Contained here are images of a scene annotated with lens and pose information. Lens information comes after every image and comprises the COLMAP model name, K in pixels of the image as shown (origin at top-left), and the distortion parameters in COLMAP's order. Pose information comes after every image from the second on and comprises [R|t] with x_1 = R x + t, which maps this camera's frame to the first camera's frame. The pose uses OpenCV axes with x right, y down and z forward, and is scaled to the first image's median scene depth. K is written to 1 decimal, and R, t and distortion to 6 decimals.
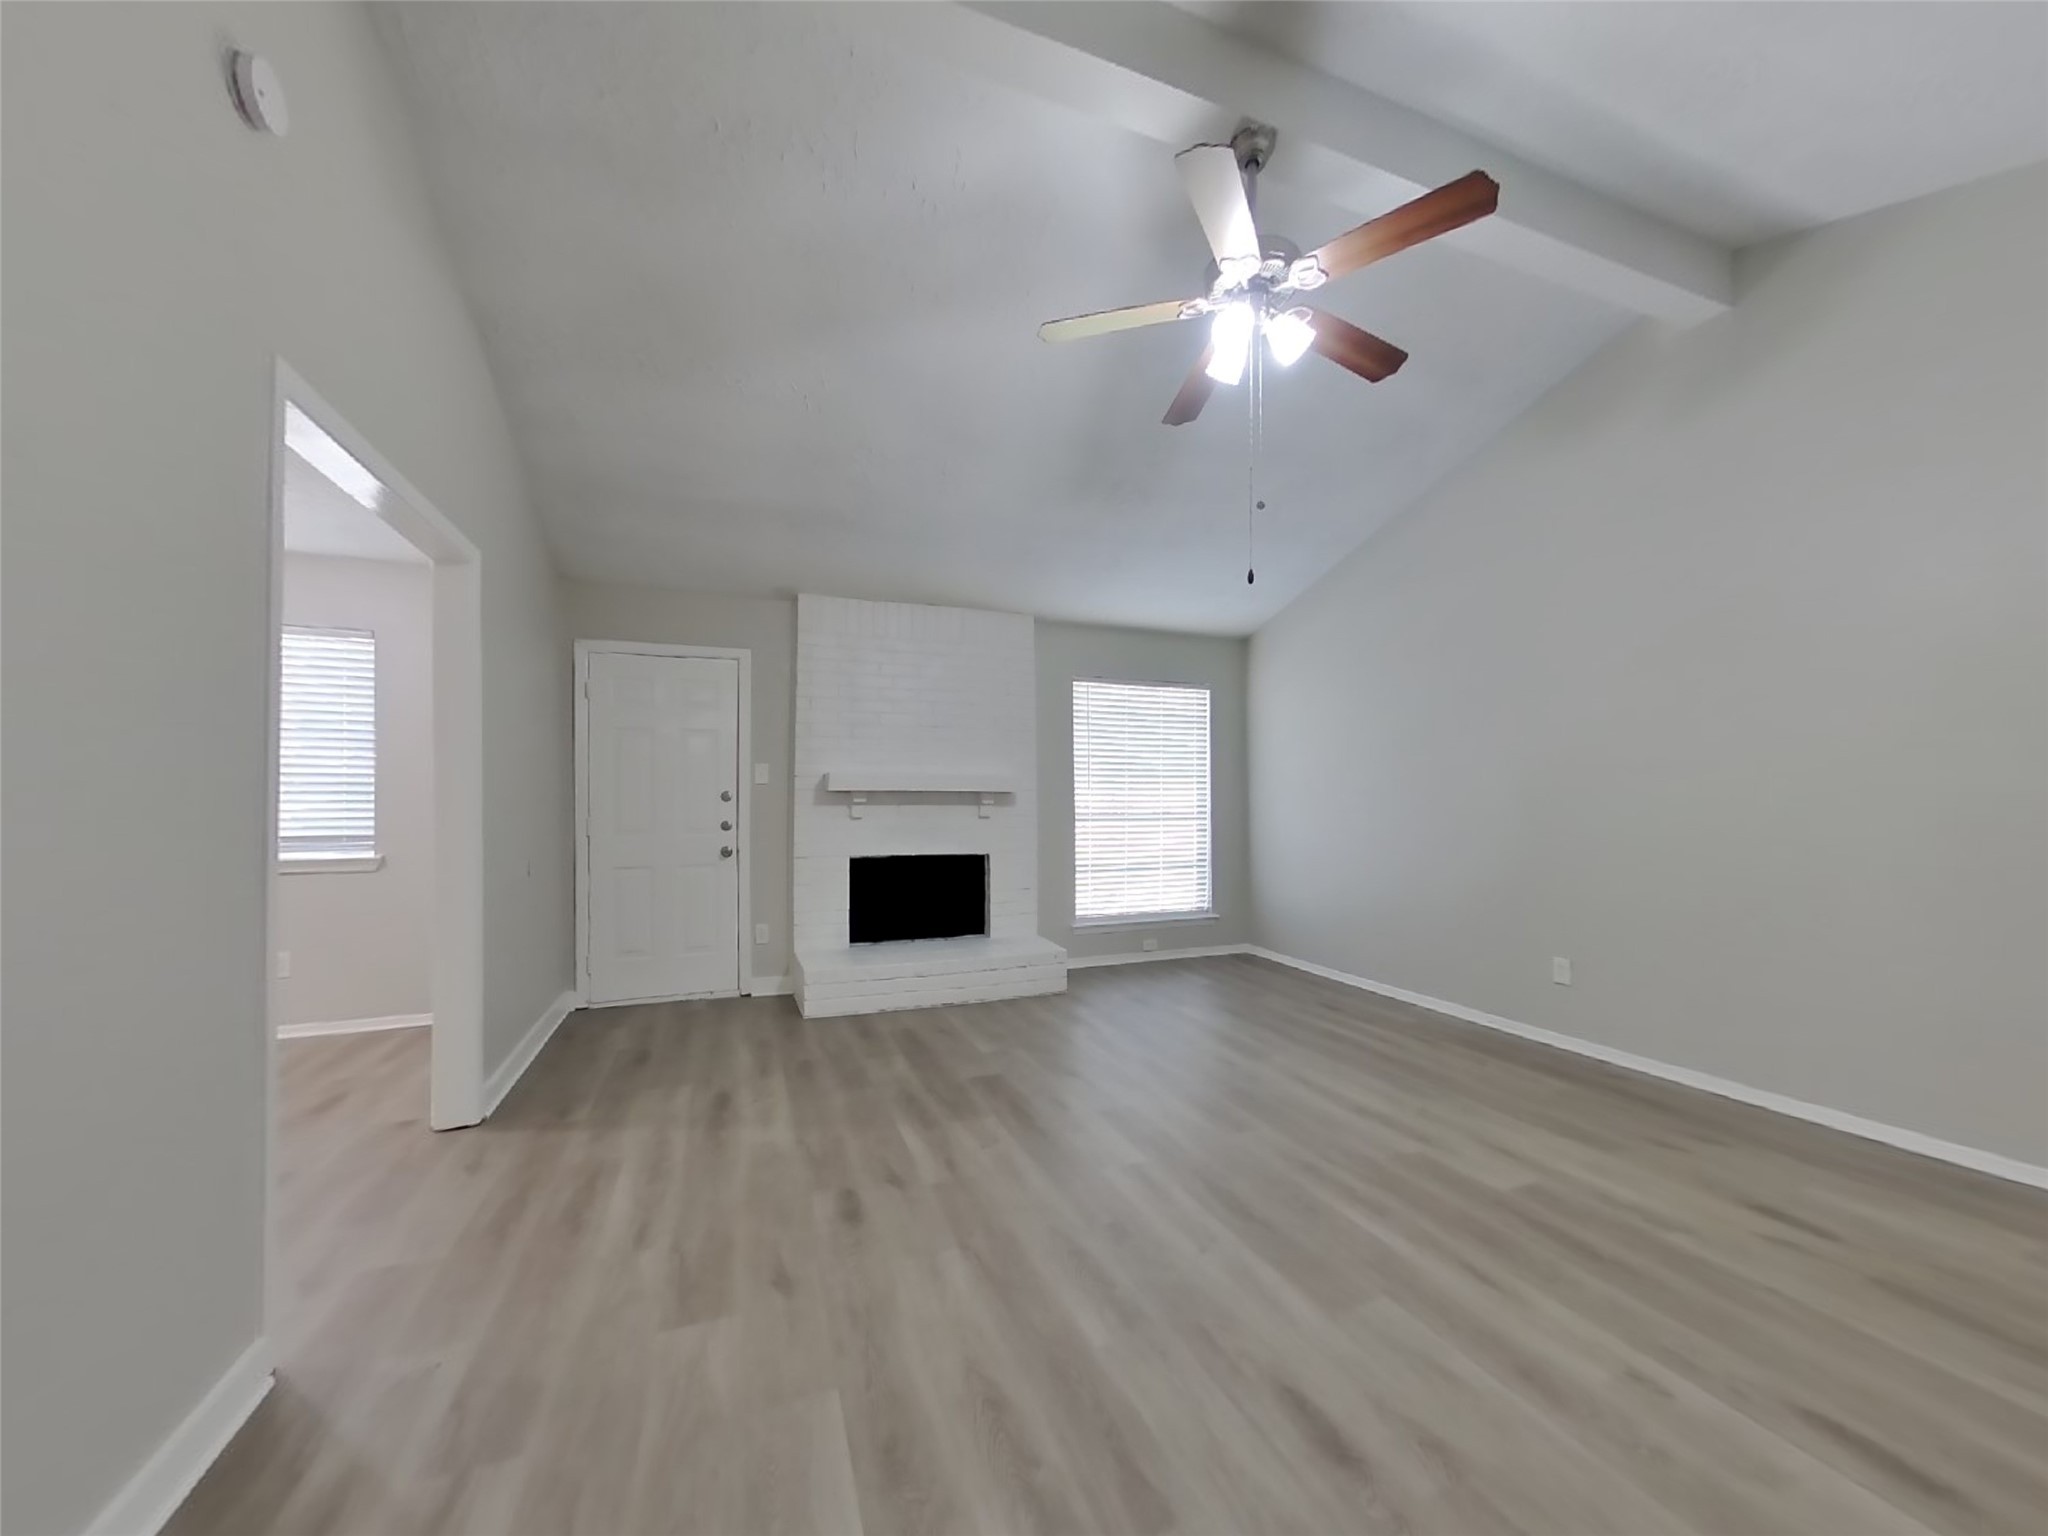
lens RADIAL K [[768.3, 0, 1027.4], [0, 768.3, 792.1], [0, 0, 1]] dist [0.001094, -0.000078]
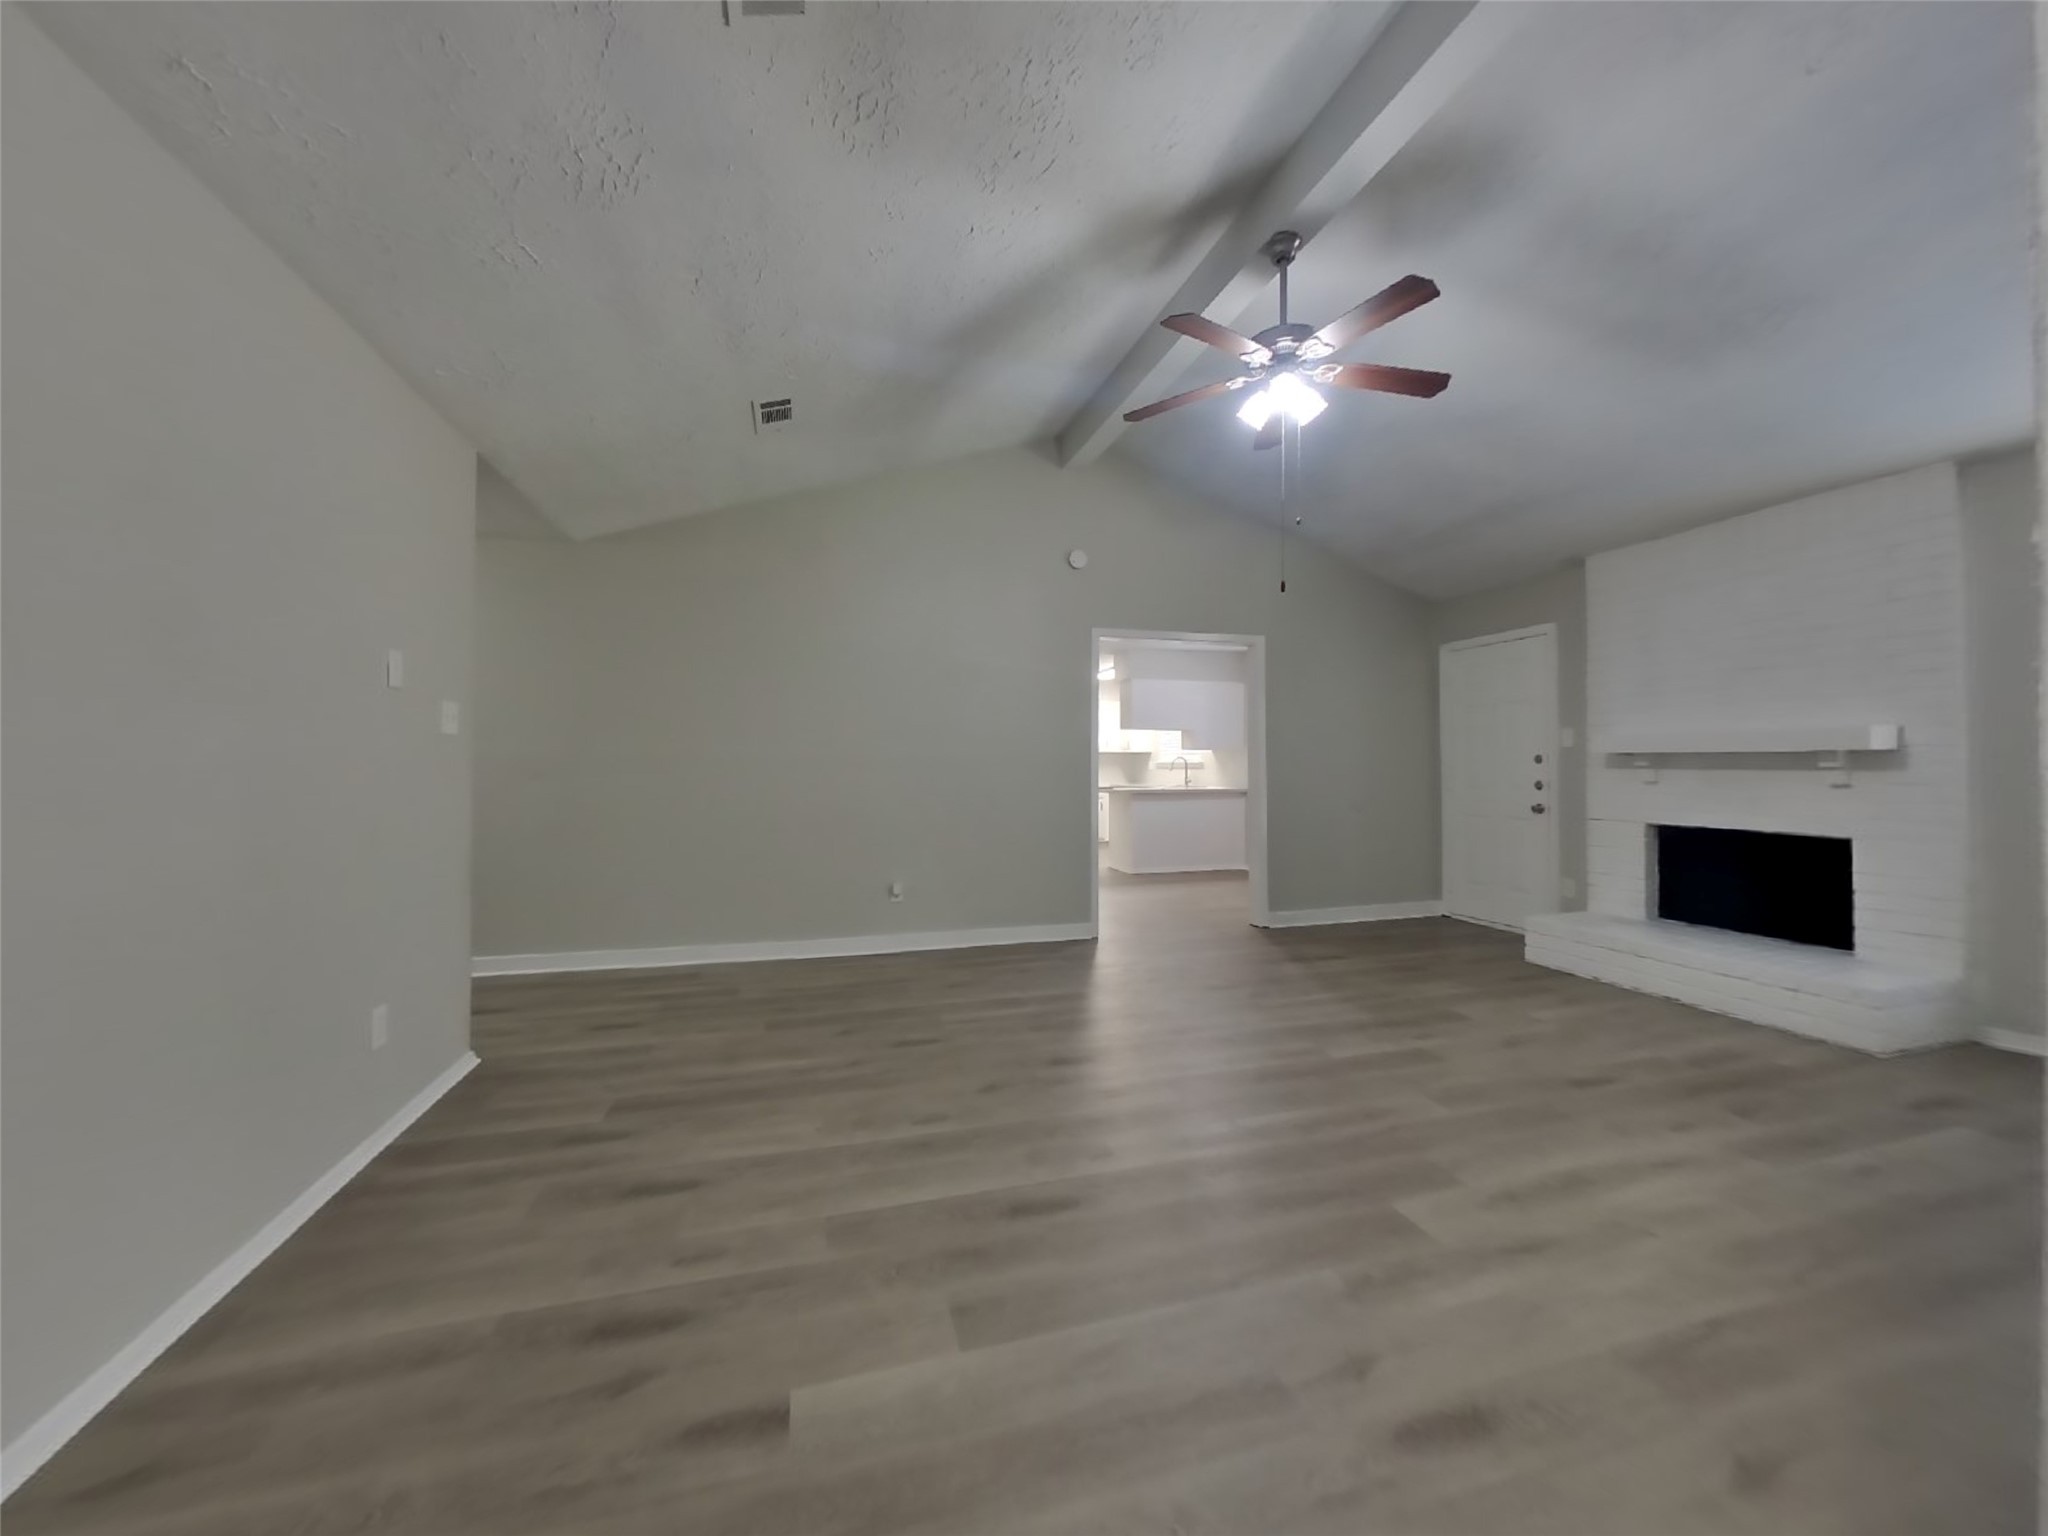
lens RADIAL K [[675.9, 0, 992.6], [0, 675.9, 769.1], [0, 0, 1]] dist [-0.010213, 0.000025]
pose [[-0.102950, 0.008937, -0.994646, 0.678176], [0.015963, 0.999846, 0.007332, -0.000407], [0.994558, -0.015122, -0.103077, 0.295851]]
